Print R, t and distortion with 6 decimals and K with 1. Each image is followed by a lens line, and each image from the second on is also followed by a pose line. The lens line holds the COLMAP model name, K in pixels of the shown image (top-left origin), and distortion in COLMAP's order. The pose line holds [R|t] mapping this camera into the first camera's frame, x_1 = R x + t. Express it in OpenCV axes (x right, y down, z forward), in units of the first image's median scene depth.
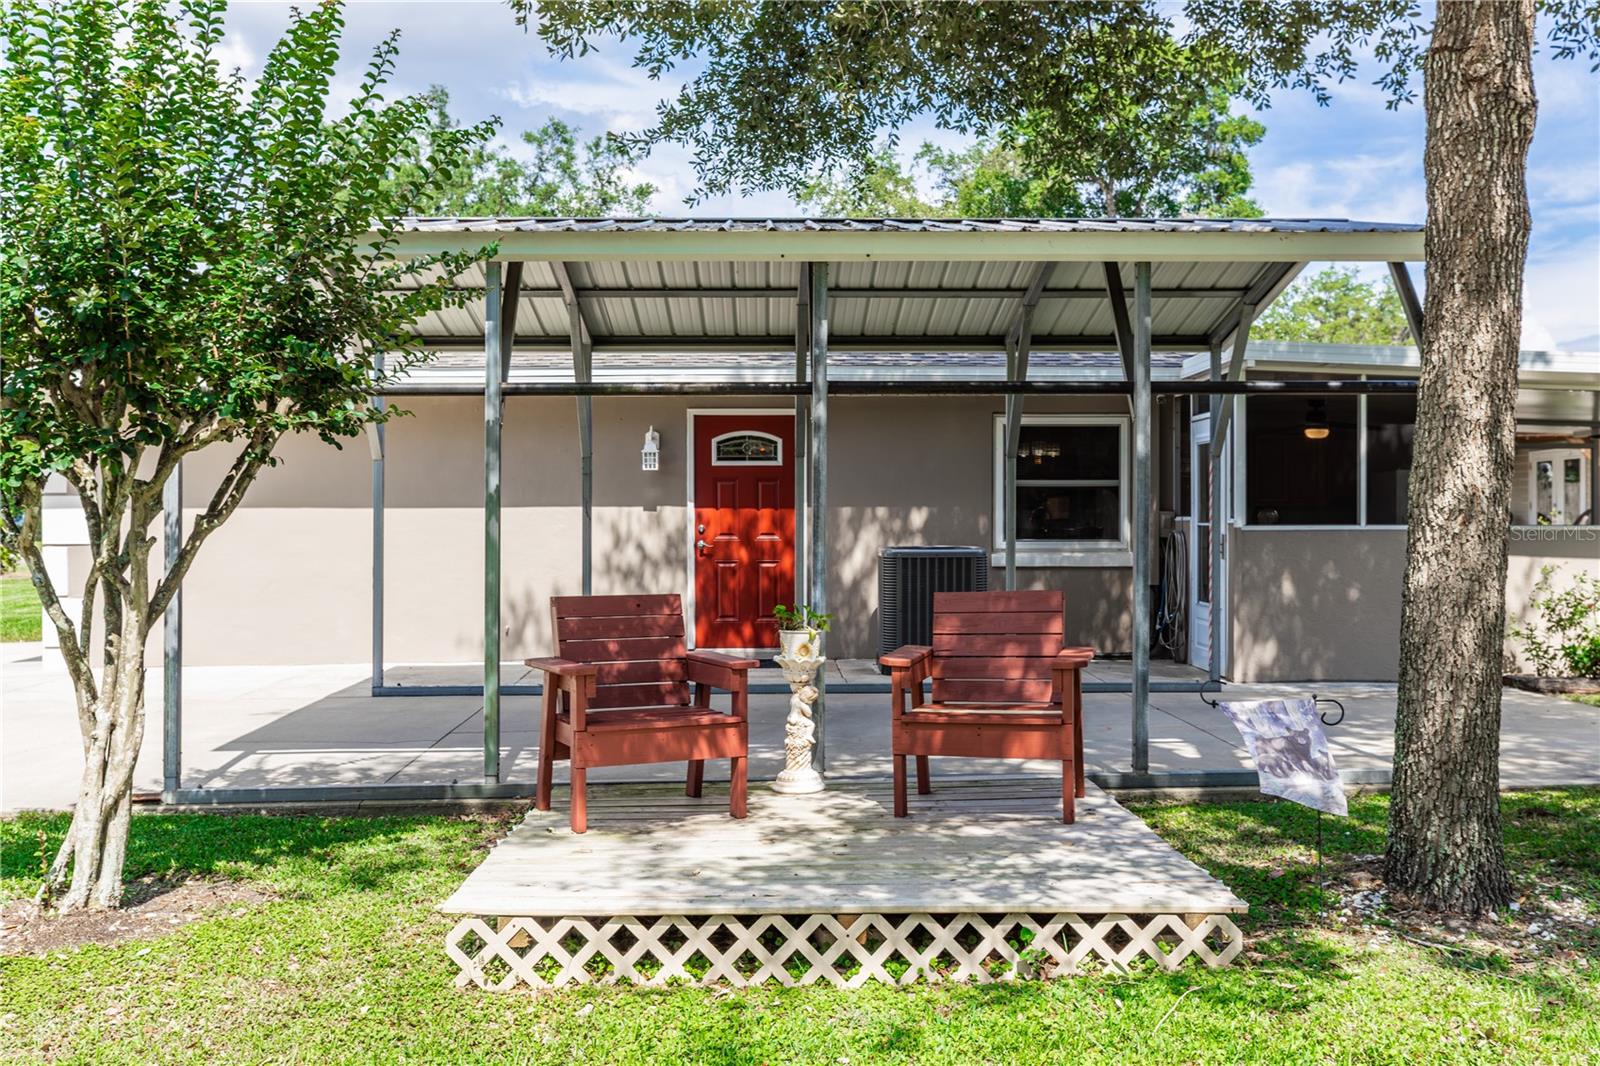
lens RADIAL K [[1466.6, 0, 800.8], [0, 1466.6, 533.6], [0, 0, 1]] dist [0.008472, 0.000000]
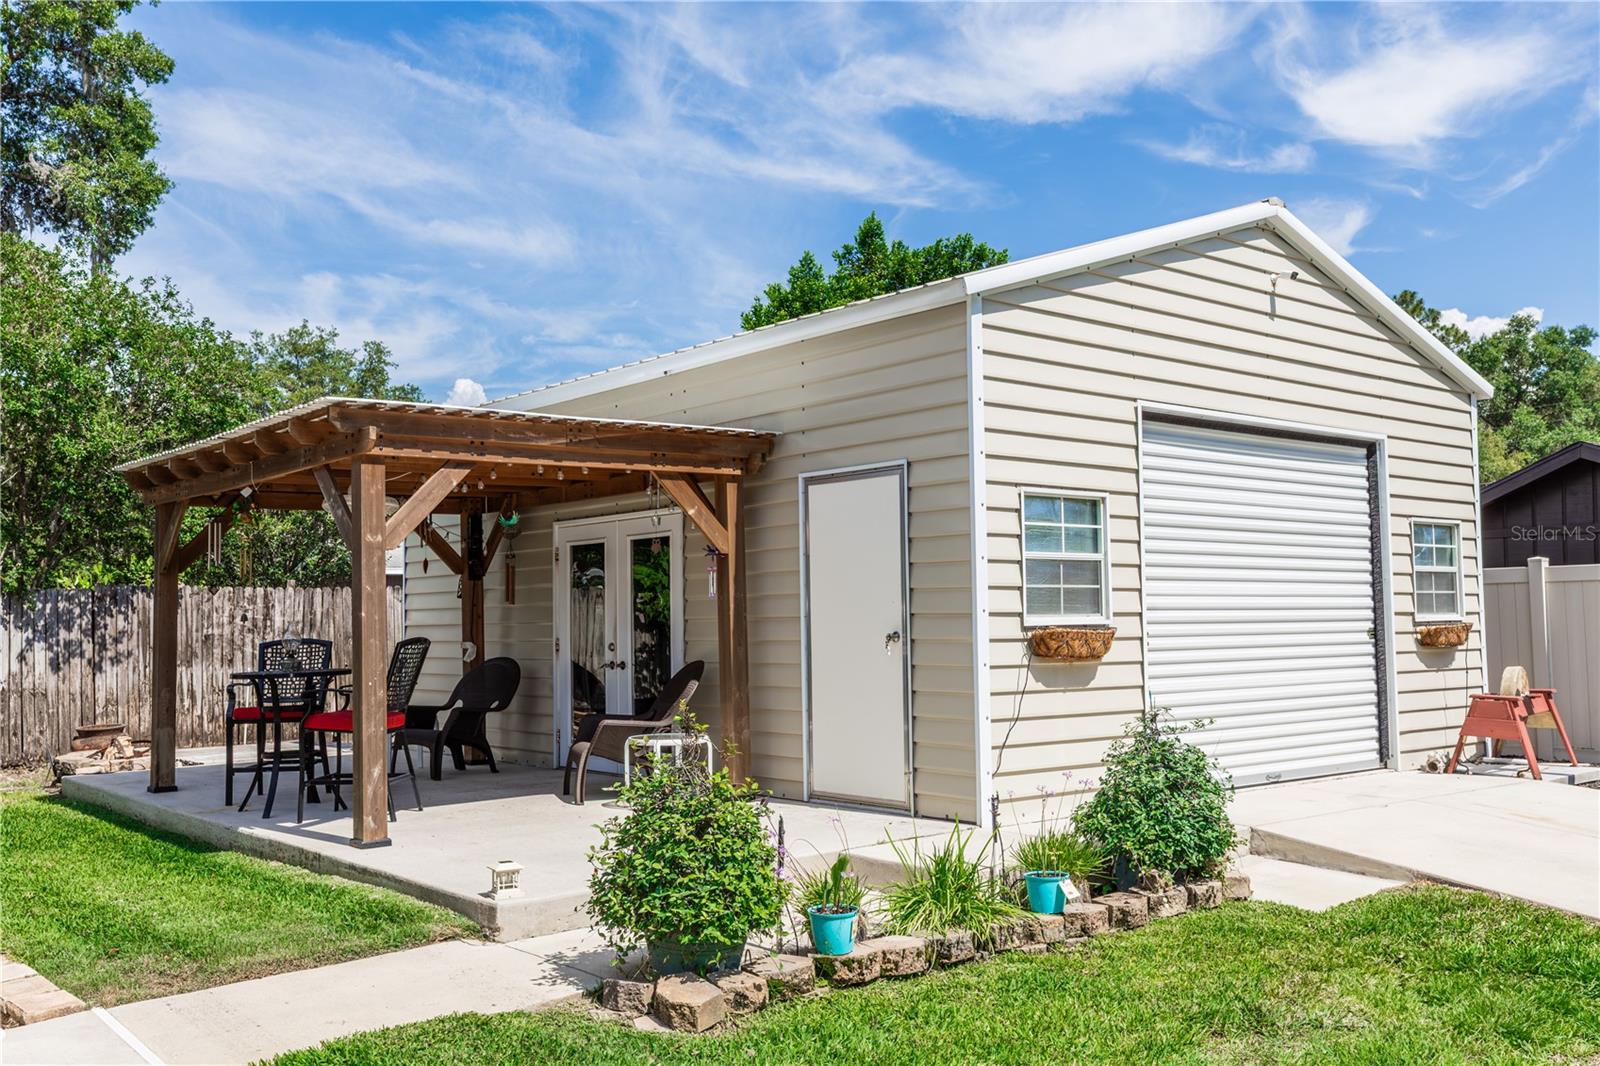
lens RADIAL K [[1466.6, 0, 797.6], [0, 1466.6, 535.6], [0, 0, 1]] dist [0.008472, 0.000000]
pose [[0.796309, 0.030655, 0.604112, 0.108574], [0.011391, 0.997778, -0.065645, -0.008207], [-0.604782, 0.059155, 0.794191, 0.228409]]
